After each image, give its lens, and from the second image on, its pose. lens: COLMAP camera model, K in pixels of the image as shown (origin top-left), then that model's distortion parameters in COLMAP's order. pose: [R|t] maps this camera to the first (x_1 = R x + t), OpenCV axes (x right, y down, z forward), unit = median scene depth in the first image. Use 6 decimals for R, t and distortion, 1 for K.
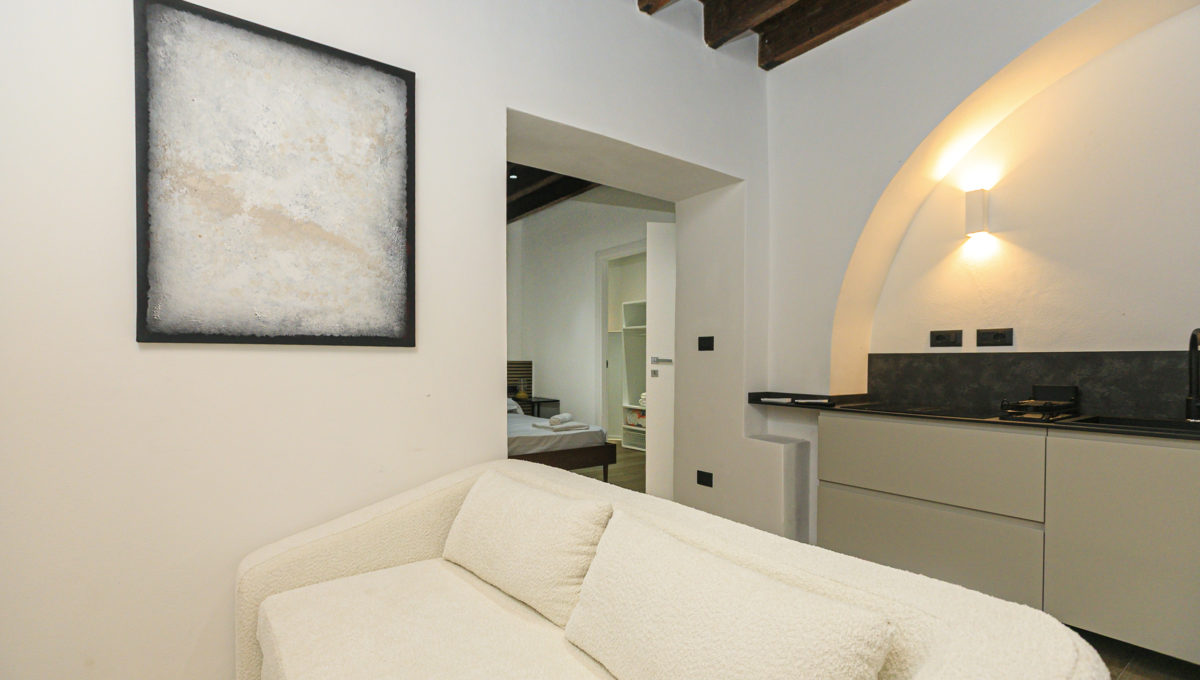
lens RADIAL K [[553.1, 0, 556.1], [0, 553.1, 375.0], [0, 0, 1]] dist [0.001514, -0.000298]
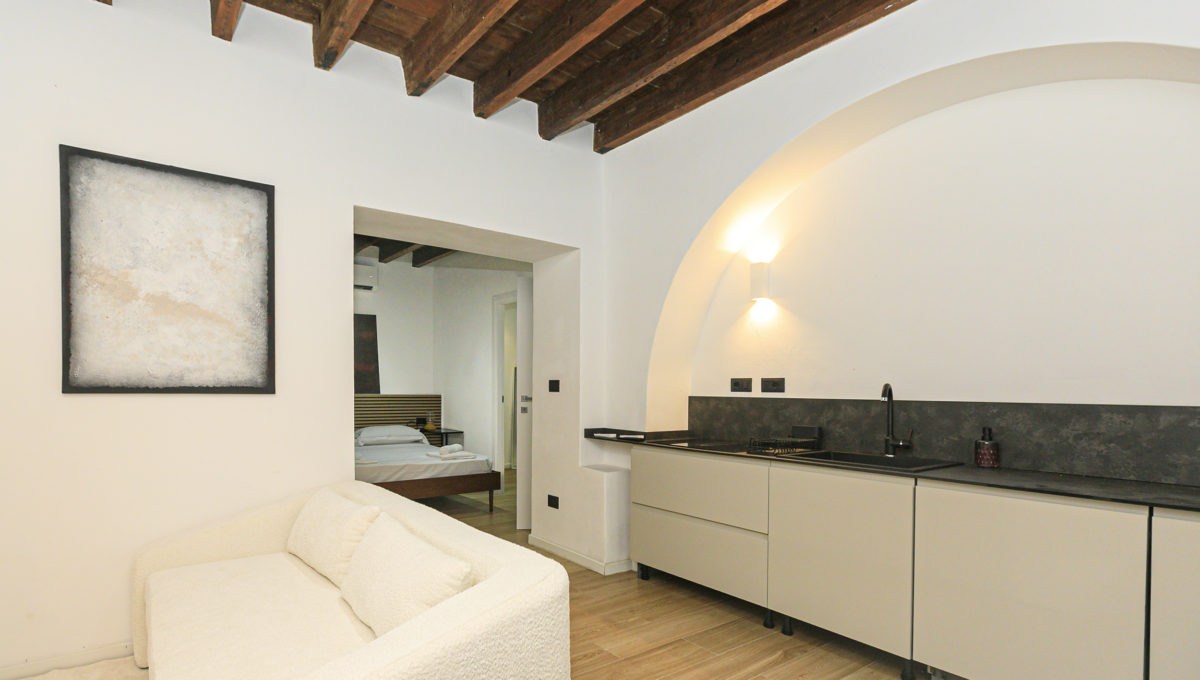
lens RADIAL K [[584.8, 0, 514.6], [0, 584.8, 408.7], [0, 0, 1]] dist [0.001279, 0.000089]
pose [[0.999835, 0.007926, -0.016318, 0.381956], [-0.007737, 0.999903, 0.011581, -0.041131], [0.016409, -0.011452, 0.999800, -0.431225]]
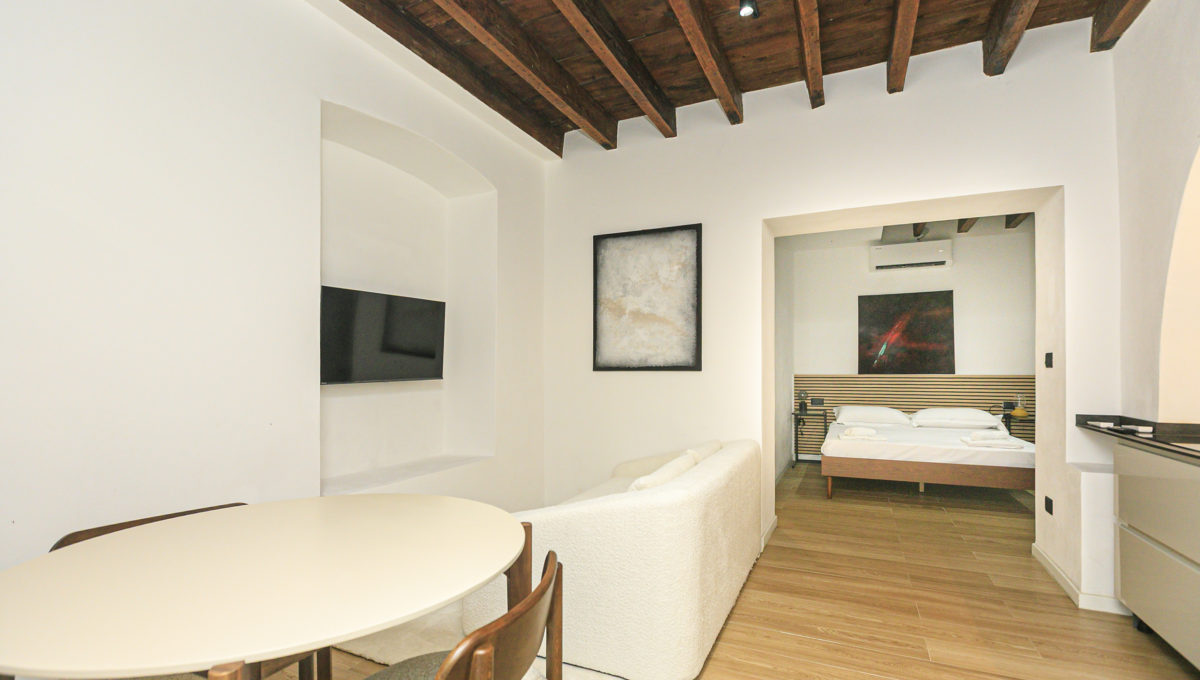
lens RADIAL K [[579.2, 0, 567.0], [0, 579.2, 372.3], [0, 0, 1]] dist [-0.003136, -0.000330]
pose [[0.455004, -0.000125, -0.890489, 1.413822], [-0.018005, 0.999794, -0.009341, -0.022936], [0.890307, 0.020283, 0.454908, -0.303877]]
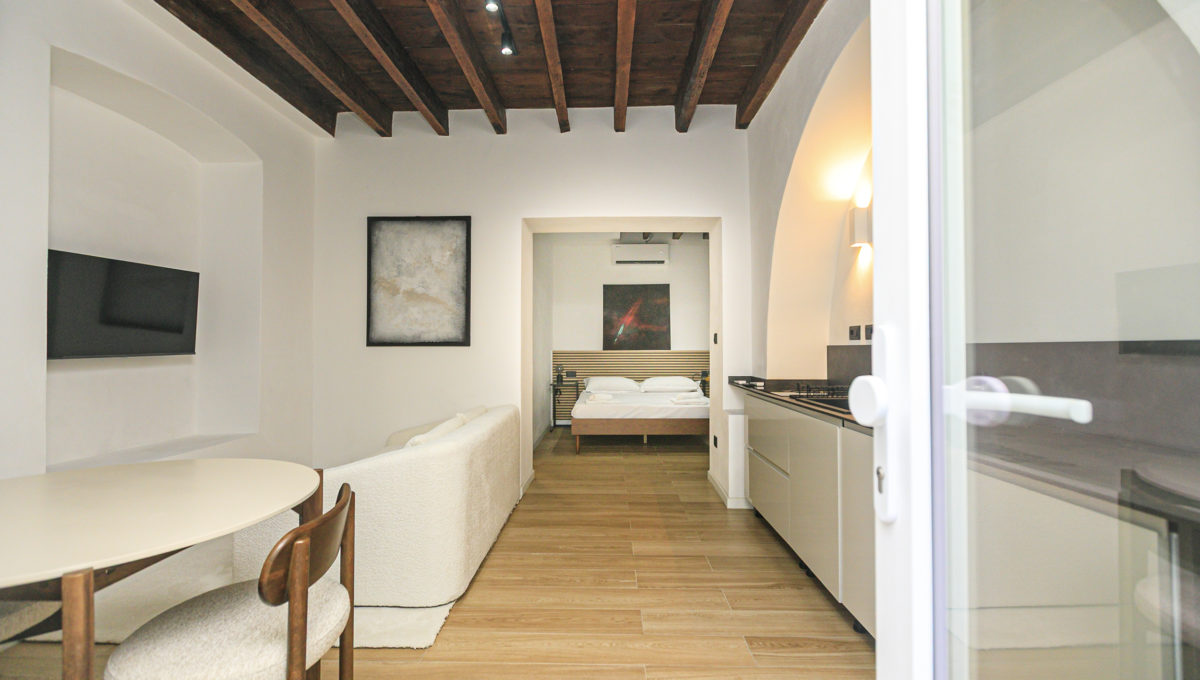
lens RADIAL K [[583.5, 0, 600.0], [0, 583.5, 340.0], [0, 0, 1]] dist [0.003485, 0.000539]
pose [[0.790996, -0.012343, -0.611697, 1.663326], [-0.011209, 0.999336, -0.034660, -0.003548], [0.611719, 0.034272, 0.790333, -0.490829]]
